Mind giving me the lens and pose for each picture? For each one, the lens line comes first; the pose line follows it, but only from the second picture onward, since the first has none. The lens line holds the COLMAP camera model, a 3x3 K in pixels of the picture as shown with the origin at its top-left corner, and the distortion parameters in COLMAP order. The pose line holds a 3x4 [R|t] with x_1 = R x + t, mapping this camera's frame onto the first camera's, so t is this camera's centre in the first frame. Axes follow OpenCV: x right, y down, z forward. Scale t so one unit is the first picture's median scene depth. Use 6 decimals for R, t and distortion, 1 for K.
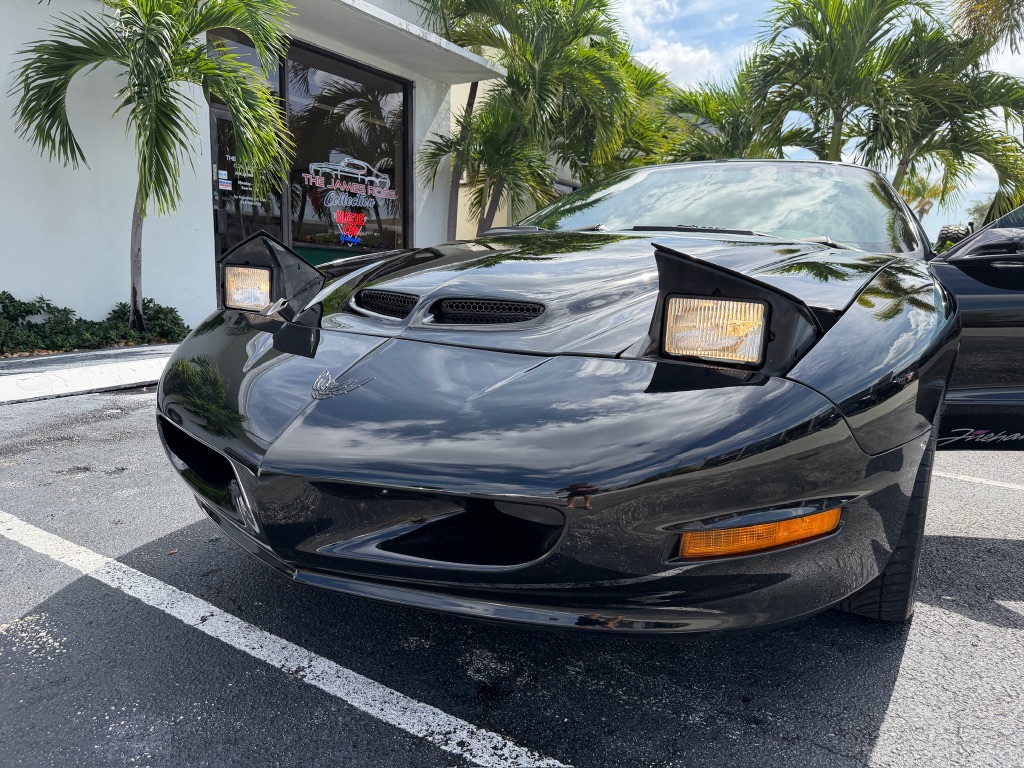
lens RADIAL K [[732.7, 0, 514.7], [0, 732.7, 377.7], [0, 0, 1]] dist [0.001113, -0.001419]
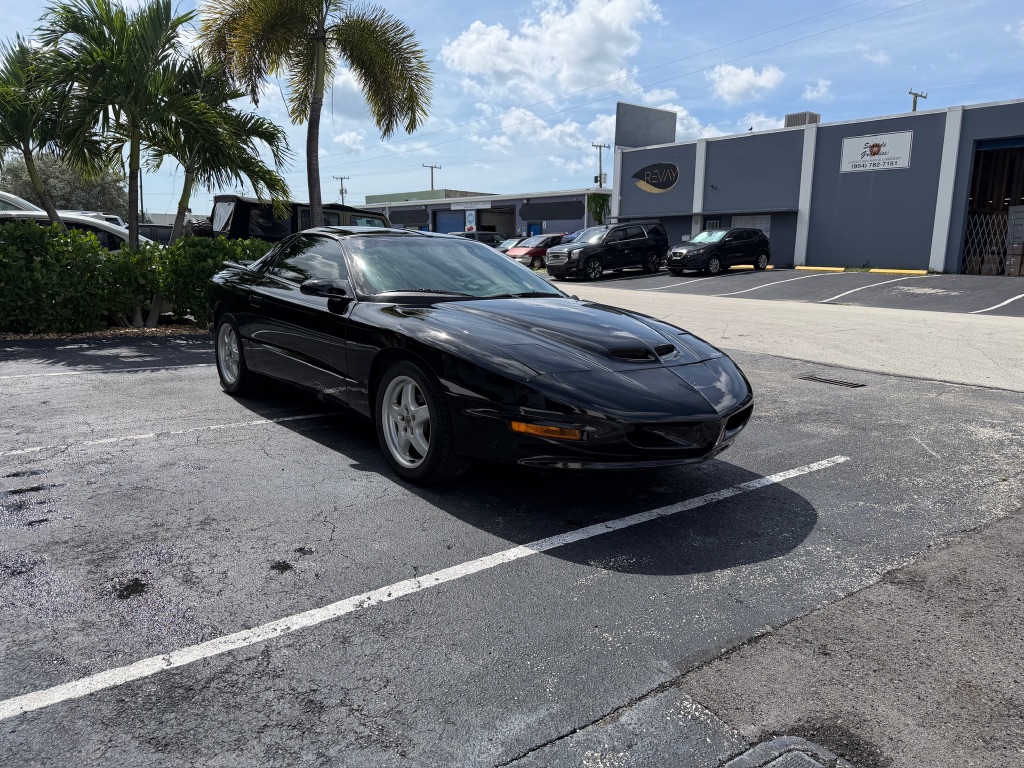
lens RADIAL K [[729.0, 0, 520.7], [0, 729.0, 380.2], [0, 0, 1]] dist [0.022957, -0.005777]
pose [[0.318031, -0.188371, 0.929179, -2.219432], [0.121042, 0.980110, 0.157267, -0.383863], [-0.940322, 0.062454, 0.334506, 0.550389]]
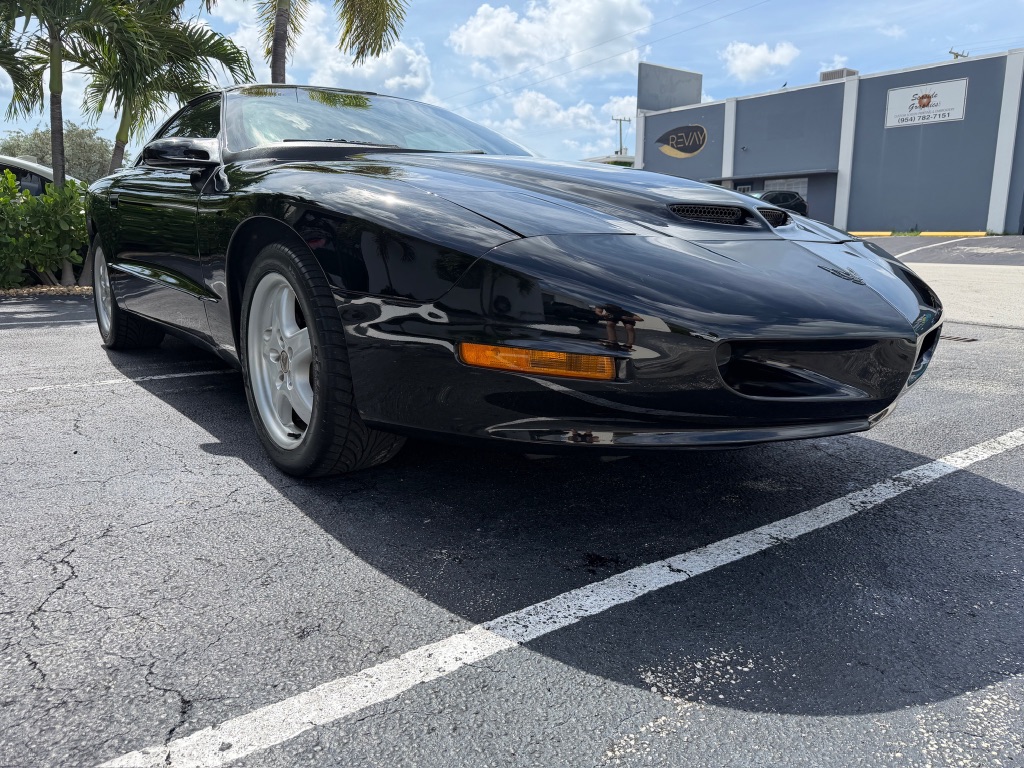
lens RADIAL K [[732.7, 0, 514.7], [0, 732.7, 377.7], [0, 0, 1]] dist [0.001113, -0.001419]
pose [[0.349859, -0.206774, 0.913698, -1.267692], [0.138606, 0.976027, 0.167807, -0.080569], [-0.926492, 0.067935, 0.370132, 0.836319]]
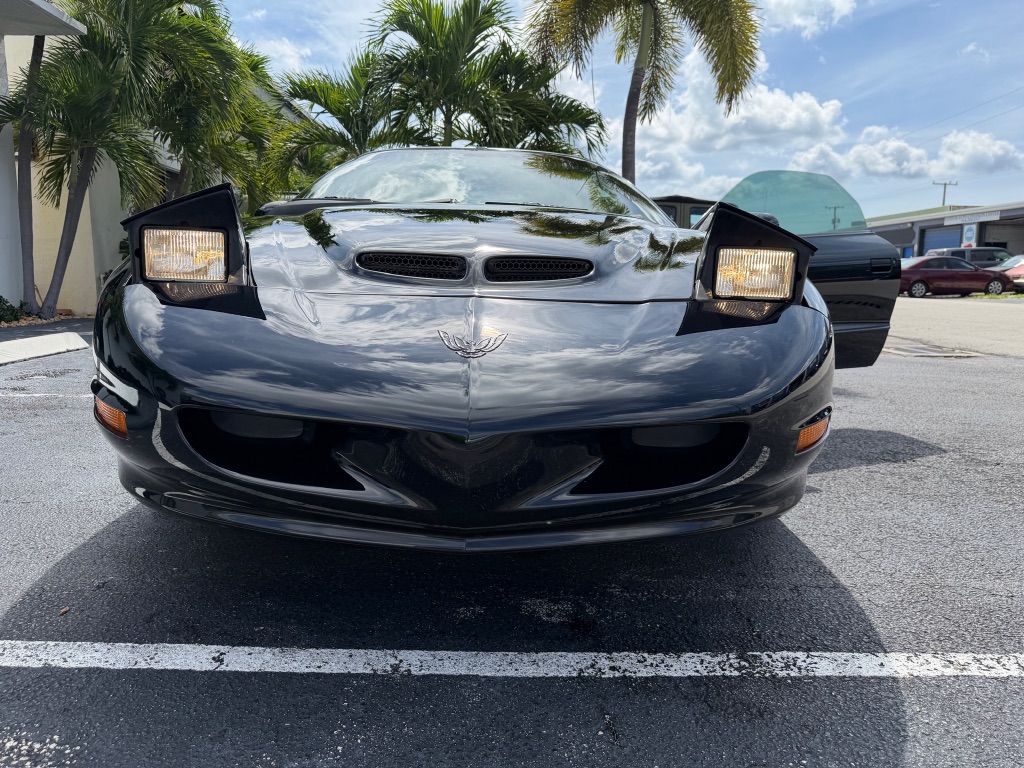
lens RADIAL K [[728.7, 0, 512.0], [0, 728.7, 384.0], [0, 0, 1]] dist [0.003453, -0.003855]
pose [[0.832993, -0.101870, 0.543825, -0.561501], [0.094003, 0.994671, 0.042337, 0.022038], [-0.545240, 0.015855, 0.838130, 0.141258]]
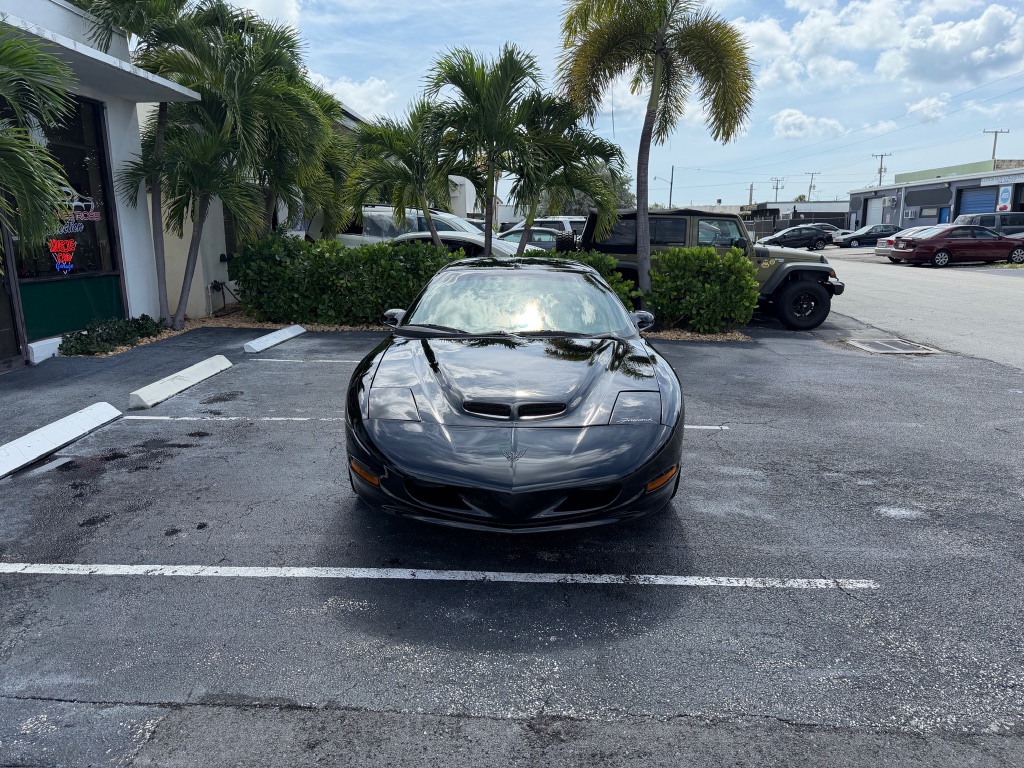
lens RADIAL K [[725.5, 0, 508.6], [0, 725.5, 367.4], [0, 0, 1]] dist [0.049430, -0.054282]
pose [[0.861937, -0.128116, 0.490561, -1.111057], [0.102444, 0.991599, 0.078969, -0.368848], [-0.496557, -0.017811, 0.867821, -0.865419]]
